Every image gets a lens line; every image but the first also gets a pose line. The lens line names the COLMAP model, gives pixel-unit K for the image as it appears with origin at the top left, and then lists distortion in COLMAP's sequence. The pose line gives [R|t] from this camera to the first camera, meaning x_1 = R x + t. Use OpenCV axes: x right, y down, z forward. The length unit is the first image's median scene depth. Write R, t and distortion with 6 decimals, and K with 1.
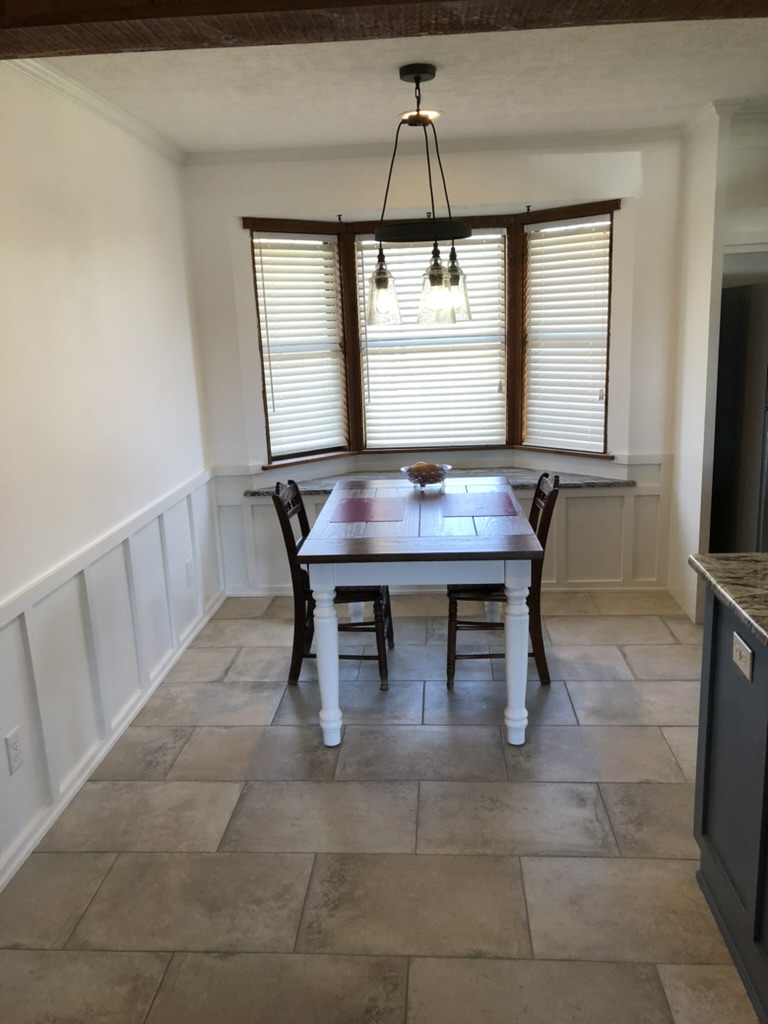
lens RADIAL K [[843.7, 0, 376.4], [0, 843.7, 506.6], [0, 0, 1]] dist [-0.002769, 0.004309]
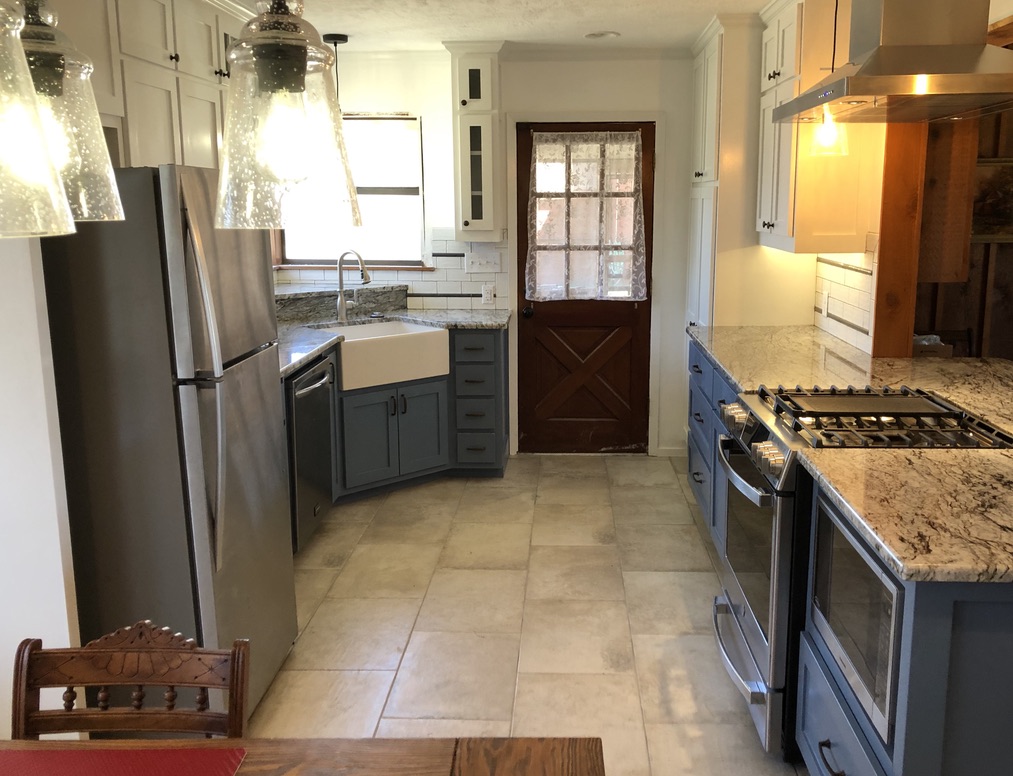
lens RADIAL K [[962.1, 0, 533.7], [0, 962.1, 374.7], [0, 0, 1]] dist [0.047754, 0.000000]
pose [[-0.037937, -0.140660, 0.989331, -0.214186], [0.231481, 0.961877, 0.145633, -0.162124], [-0.972099, 0.234536, -0.003931, 0.760875]]
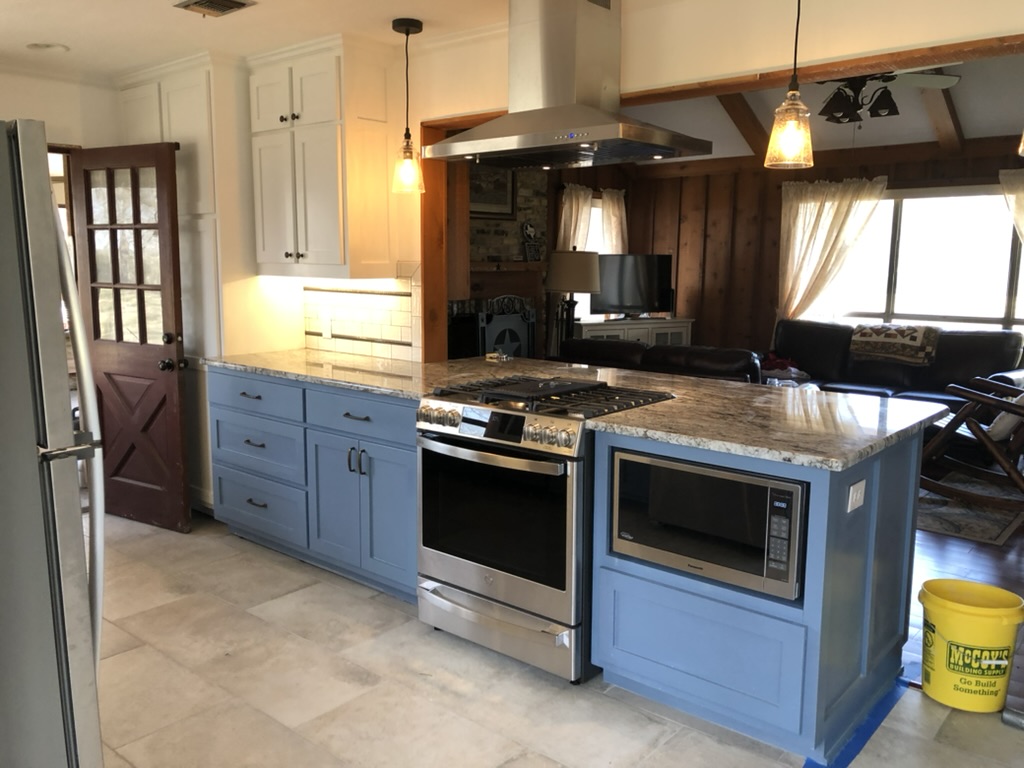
lens RADIAL K [[843.7, 0, 513.8], [0, 843.7, 386.8], [0, 0, 1]] dist [-0.002769, 0.004309]
pose [[-0.812836, -0.053309, 0.580048, 0.073770], [0.157358, 0.938683, 0.306779, -0.231247], [-0.560835, 0.340636, -0.754607, 1.161984]]
